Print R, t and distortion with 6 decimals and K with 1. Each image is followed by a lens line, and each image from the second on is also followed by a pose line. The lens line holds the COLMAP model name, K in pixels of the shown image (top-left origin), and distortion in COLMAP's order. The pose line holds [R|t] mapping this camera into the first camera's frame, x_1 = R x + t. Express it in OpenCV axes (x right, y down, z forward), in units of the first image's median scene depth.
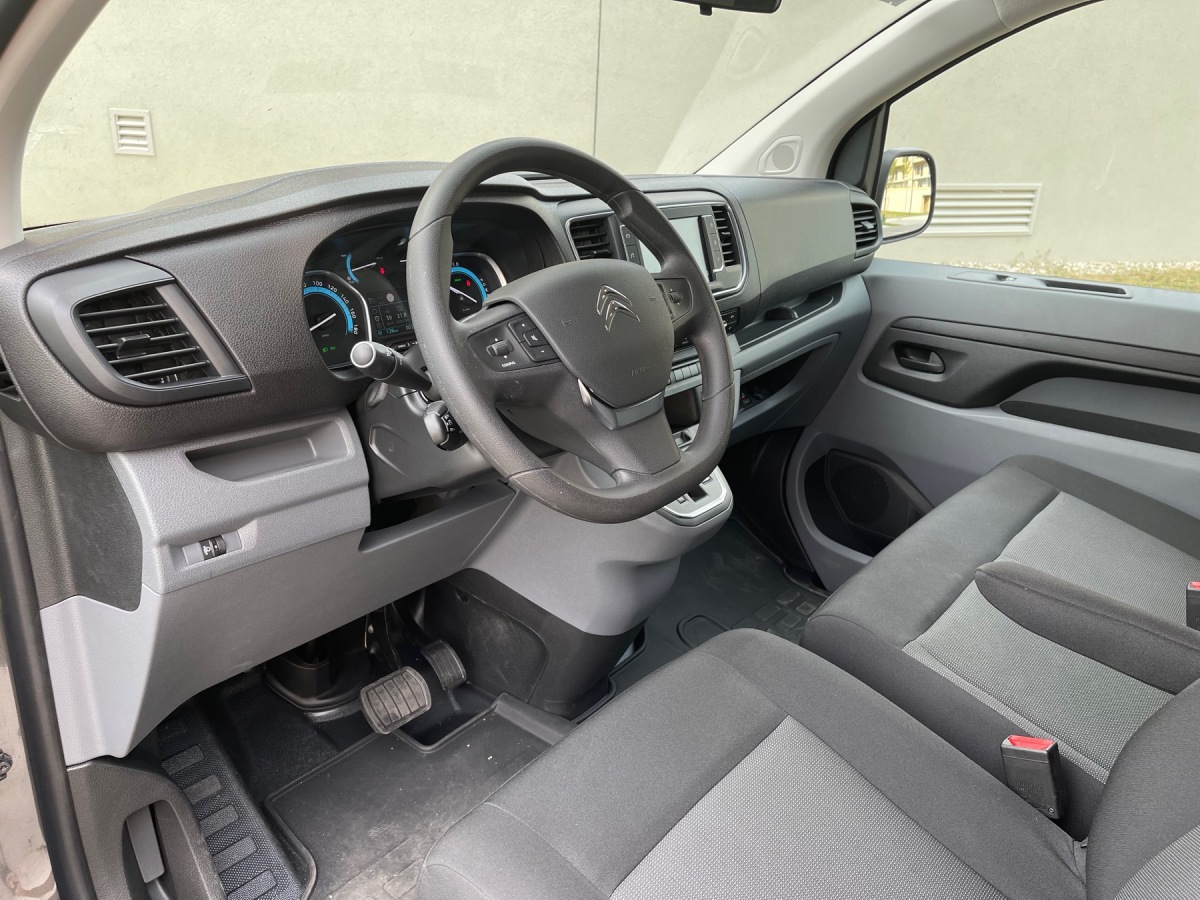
lens RADIAL K [[915.4, 0, 600.0], [0, 915.4, 450.0], [0, 0, 1]] dist [0.101261, -0.125142]
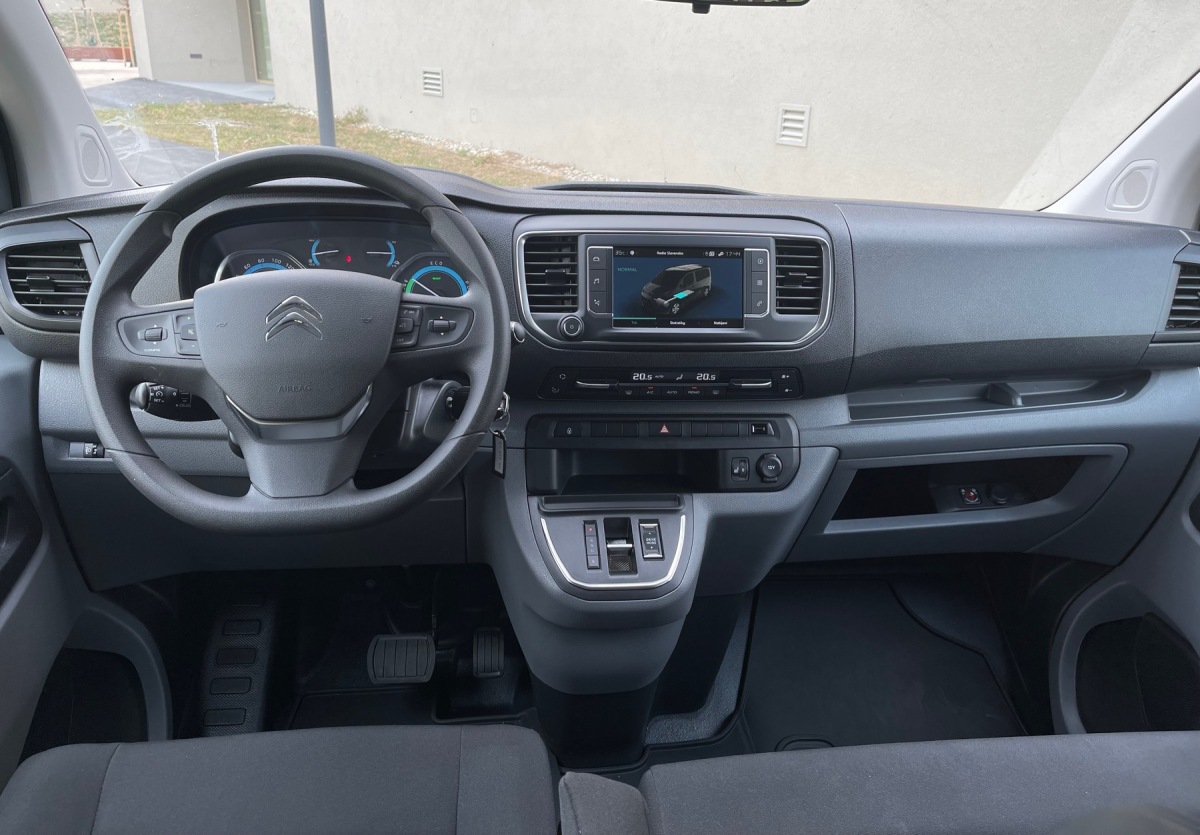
lens RADIAL K [[921.3, 0, 596.5], [0, 921.3, 394.4], [0, 0, 1]] dist [0.032505, -0.004007]
pose [[0.726677, 0.224924, -0.649115, 0.407345], [-0.254892, 0.965713, 0.049278, -0.095020], [0.637943, 0.129645, 0.759093, 0.216784]]
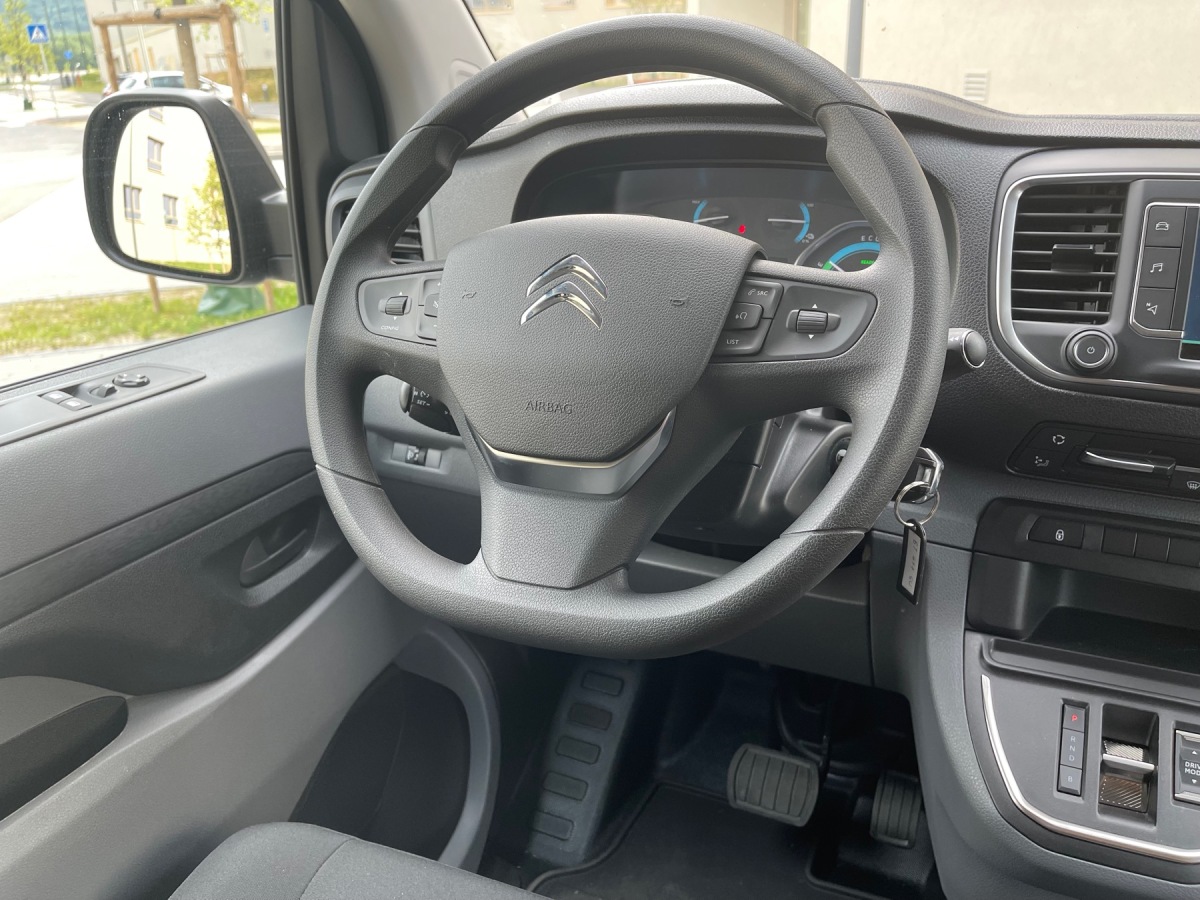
lens RADIAL K [[921.0, 0, 601.8], [0, 921.0, 454.3], [0, 0, 1]] dist [0.085187, -0.132683]
pose [[0.280120, 0.320319, -0.904947, 0.271376], [-0.309956, 0.922376, 0.230543, -0.092769], [0.908548, 0.215914, 0.357660, 0.373678]]
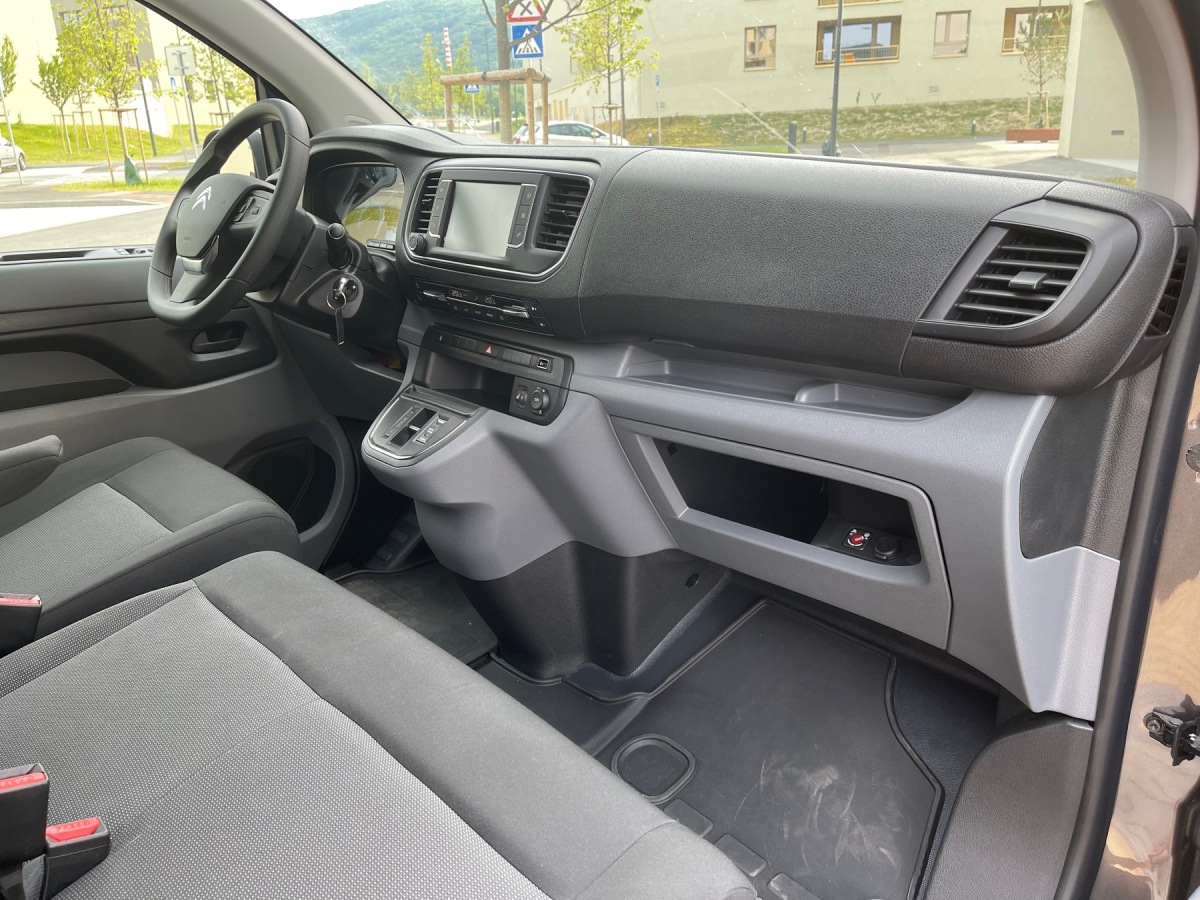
lens RADIAL K [[915.4, 0, 600.0], [0, 915.4, 450.0], [0, 0, 1]] dist [0.101261, -0.125142]
pose [[-0.116509, 0.287882, -0.950552, 0.712706], [-0.348426, 0.884396, 0.310553, -0.227673], [0.930067, 0.367379, -0.002734, 0.797729]]
